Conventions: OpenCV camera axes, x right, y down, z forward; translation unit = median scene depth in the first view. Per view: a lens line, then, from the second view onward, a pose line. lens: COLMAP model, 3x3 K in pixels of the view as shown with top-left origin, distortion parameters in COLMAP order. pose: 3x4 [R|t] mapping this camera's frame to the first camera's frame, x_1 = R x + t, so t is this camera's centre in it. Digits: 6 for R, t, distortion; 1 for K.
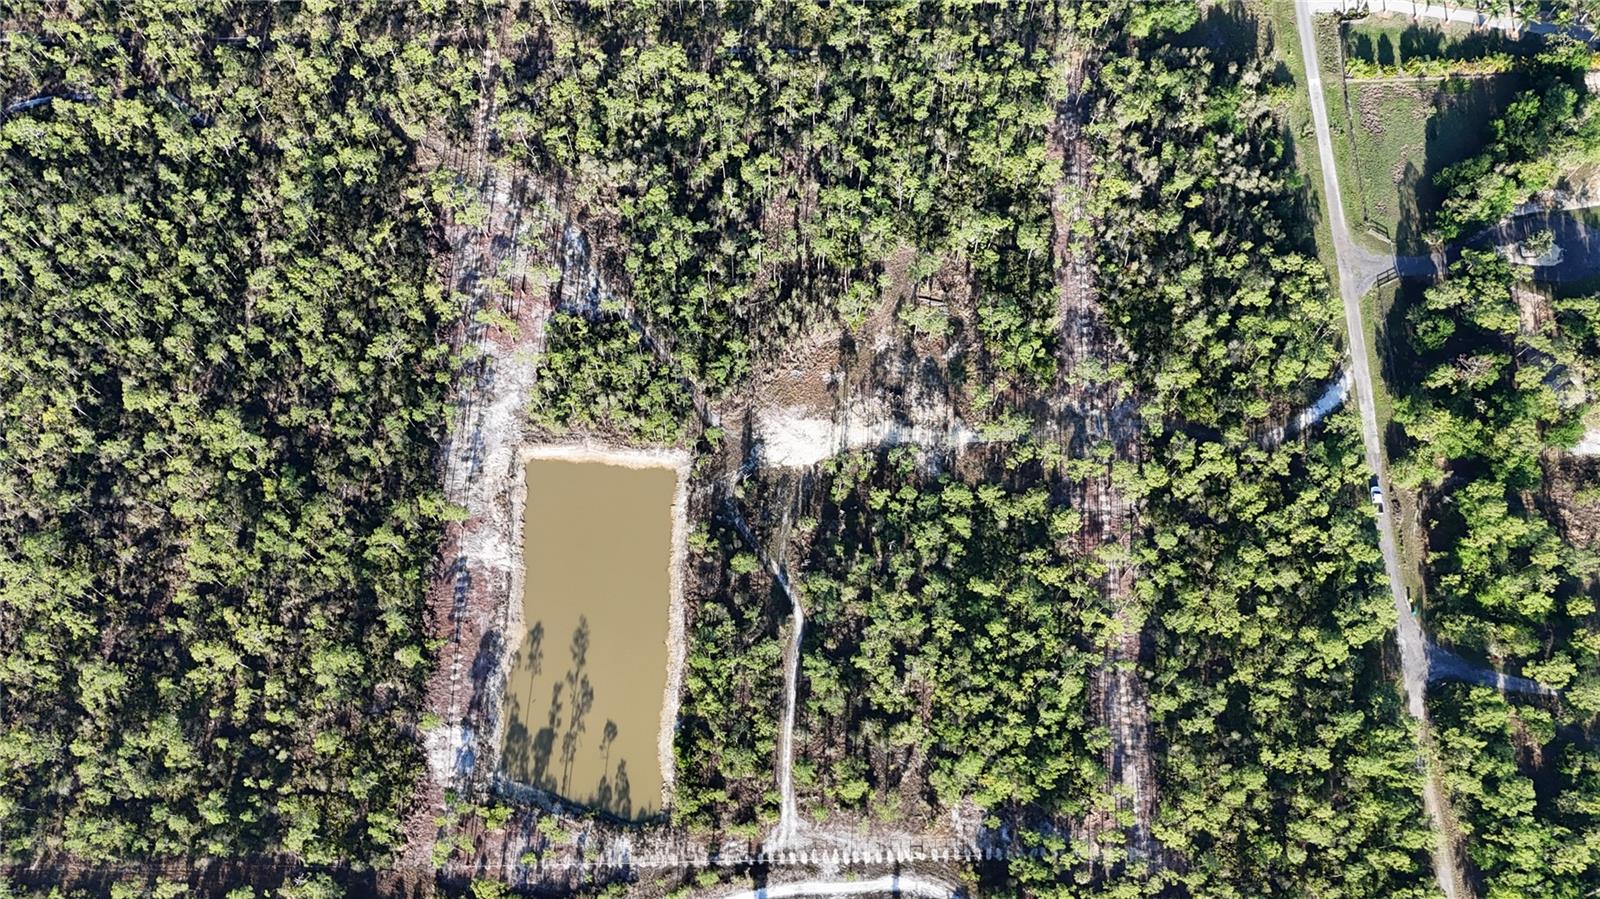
lens RADIAL K [[1435.8, 0, 797.9], [0, 1435.8, 441.5], [0, 0, 1]] dist [0.065042, -0.076390]
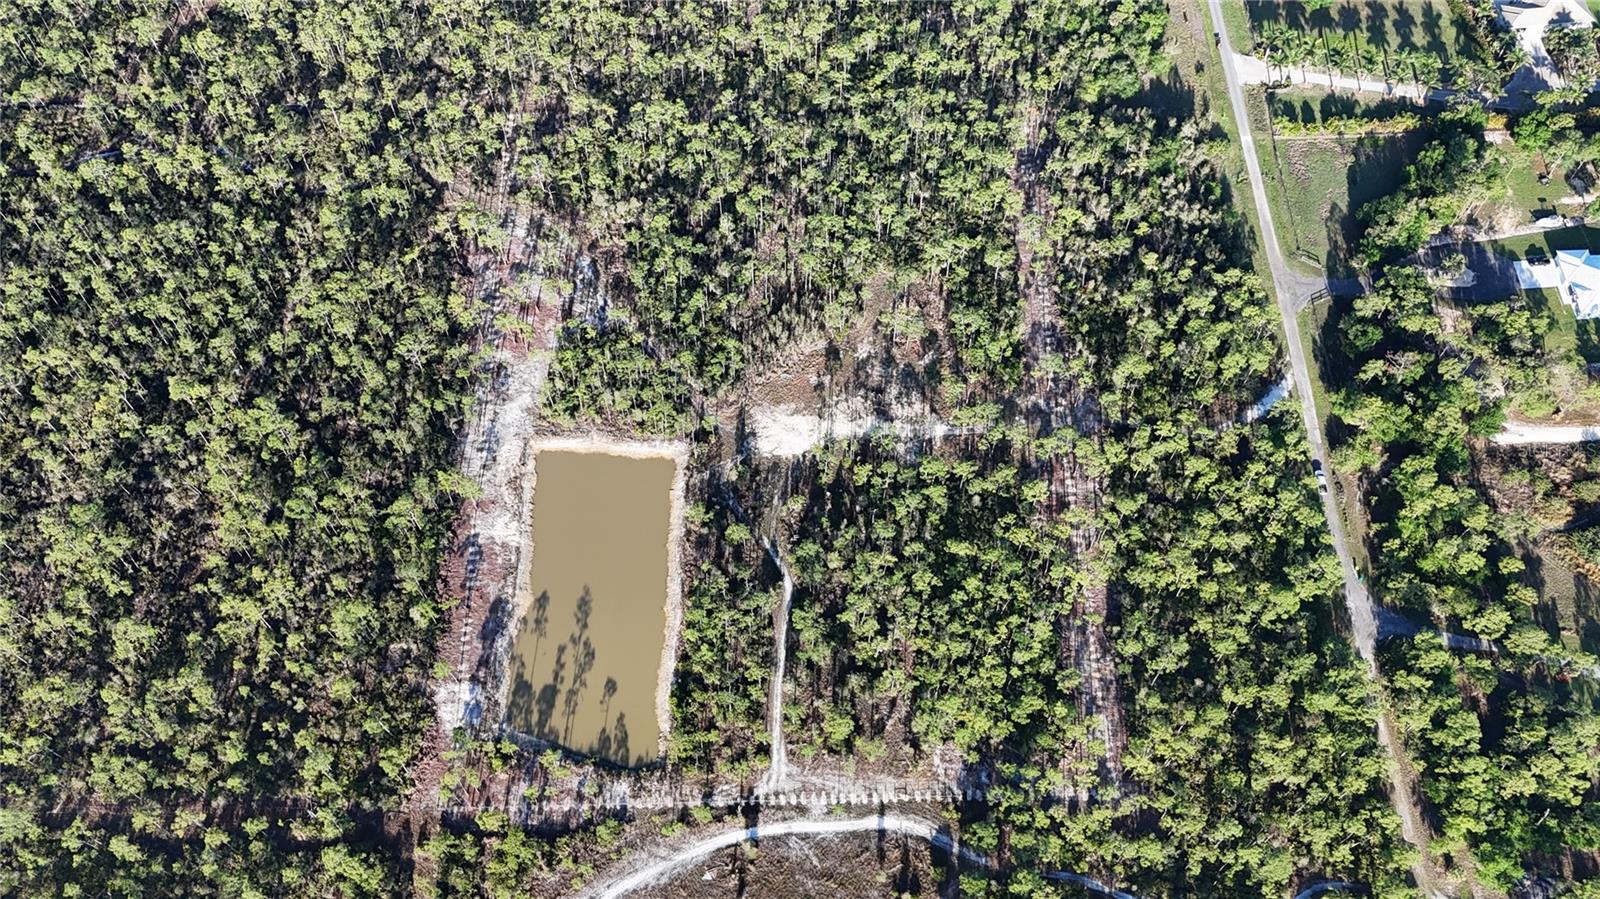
lens RADIAL K [[1435.8, 0, 800.8], [0, 1435.8, 446.8], [0, 0, 1]] dist [0.065042, -0.076390]
pose [[0.999973, -0.002345, 0.006913, 0.002845], [0.003489, 0.985359, -0.170459, 0.203473], [-0.006412, 0.170478, 0.985341, -0.072317]]
